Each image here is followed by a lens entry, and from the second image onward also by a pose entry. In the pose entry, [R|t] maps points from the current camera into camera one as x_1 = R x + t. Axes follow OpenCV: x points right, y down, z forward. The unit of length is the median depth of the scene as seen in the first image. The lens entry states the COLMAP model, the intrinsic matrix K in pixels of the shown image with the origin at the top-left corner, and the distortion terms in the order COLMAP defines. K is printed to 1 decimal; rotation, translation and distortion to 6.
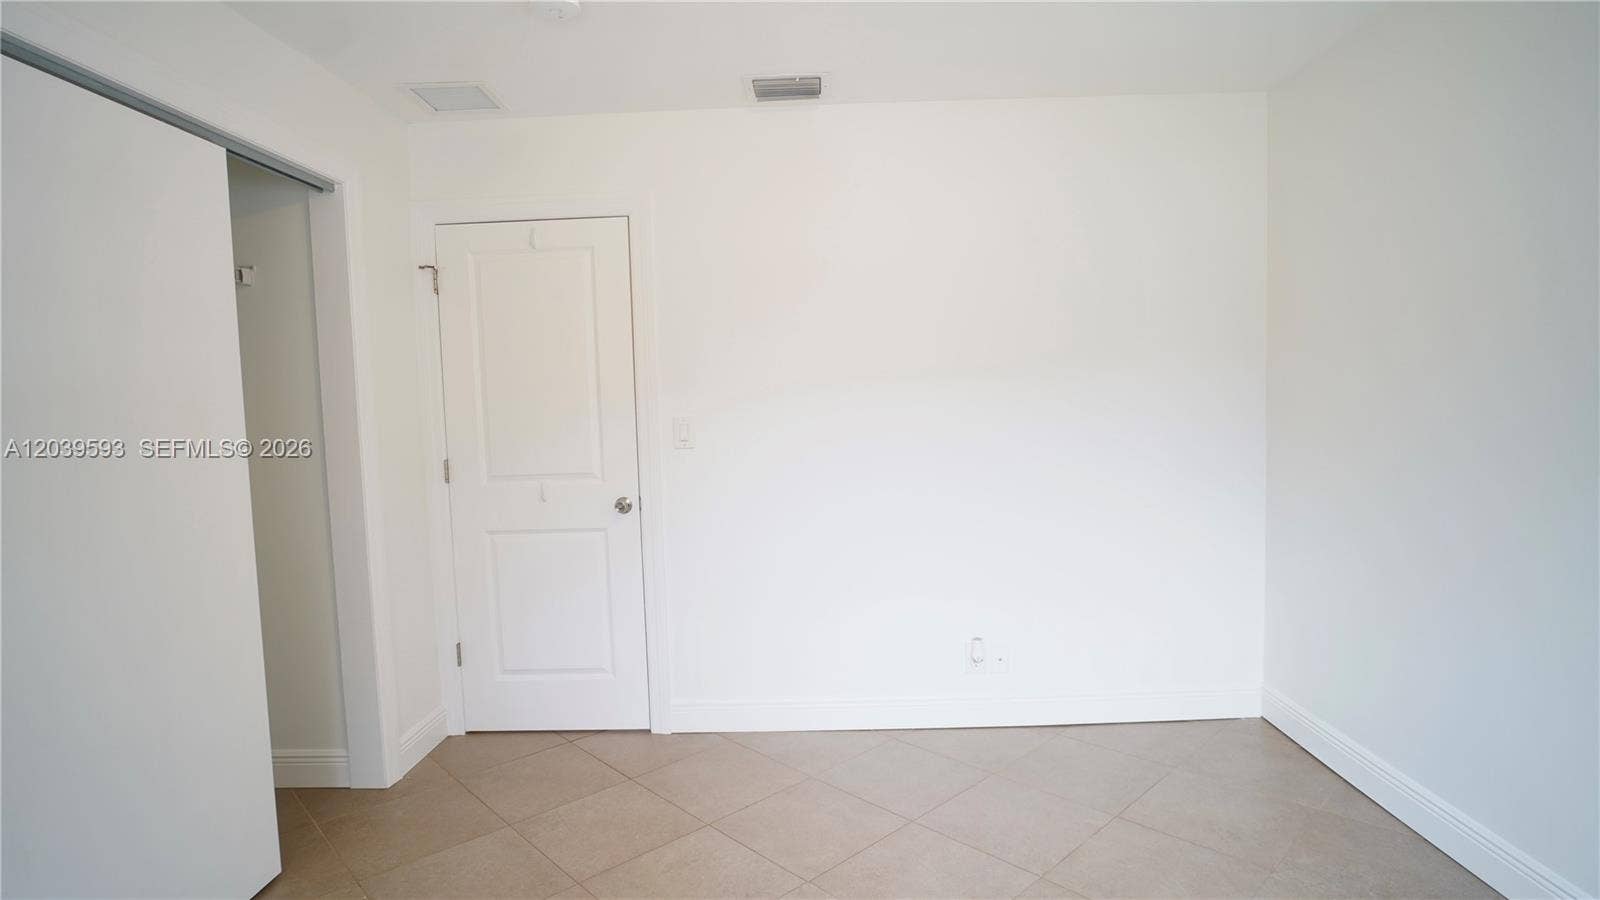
lens RADIAL K [[834.3, 0, 804.1], [0, 834.3, 468.6], [0, 0, 1]] dist [-0.040960, 0.018849]
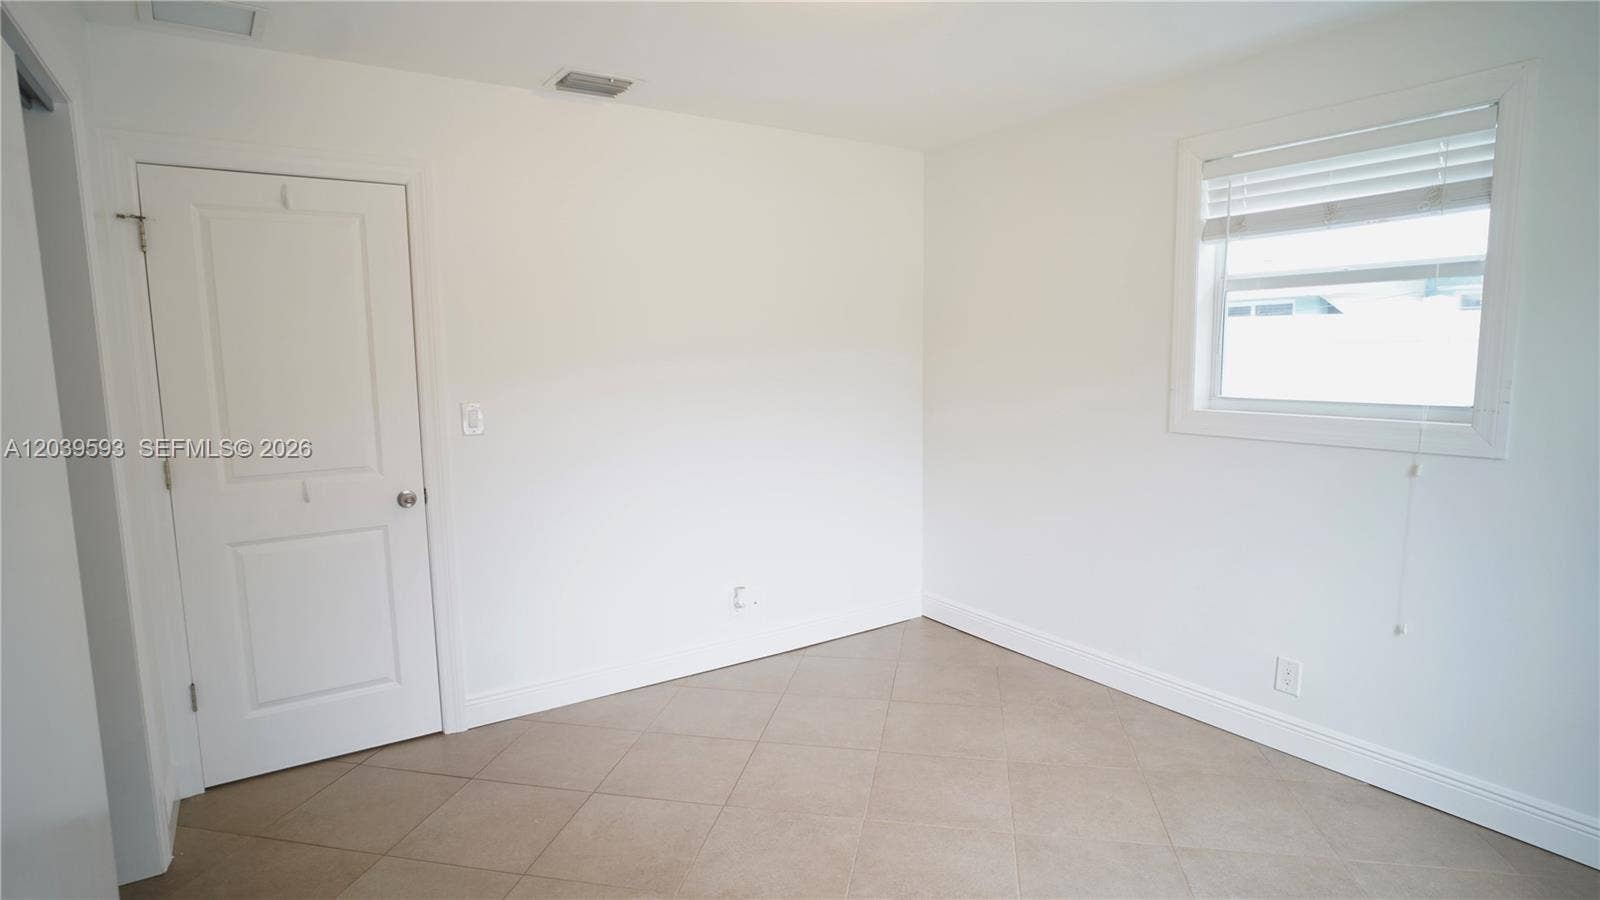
lens RADIAL K [[834.3, 0, 804.1], [0, 834.3, 468.6], [0, 0, 1]] dist [-0.040960, 0.018849]
pose [[0.815944, -0.061235, 0.574878, -0.385340], [0.038652, 0.997928, 0.051437, -0.019794], [-0.576837, -0.019749, 0.816621, -0.006230]]
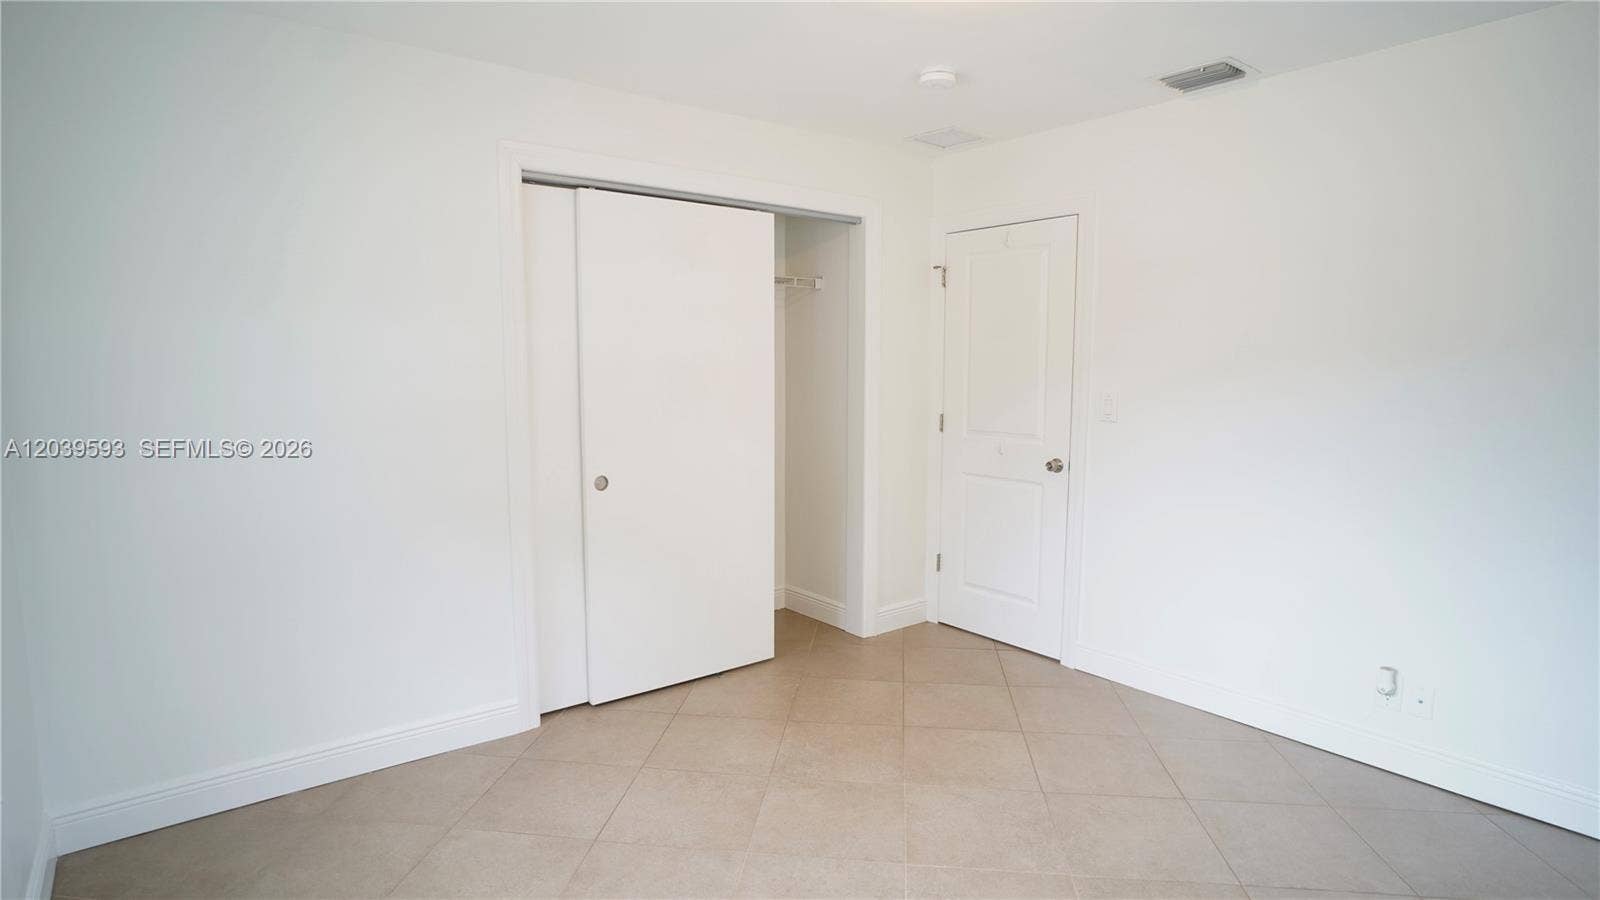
lens RADIAL K [[834.3, 0, 804.1], [0, 834.3, 468.6], [0, 0, 1]] dist [-0.040960, 0.018849]
pose [[0.641386, 0.127966, -0.756471, 0.443152], [-0.086085, 0.991769, 0.094781, -0.031794], [0.762374, 0.004330, 0.647123, -0.023413]]
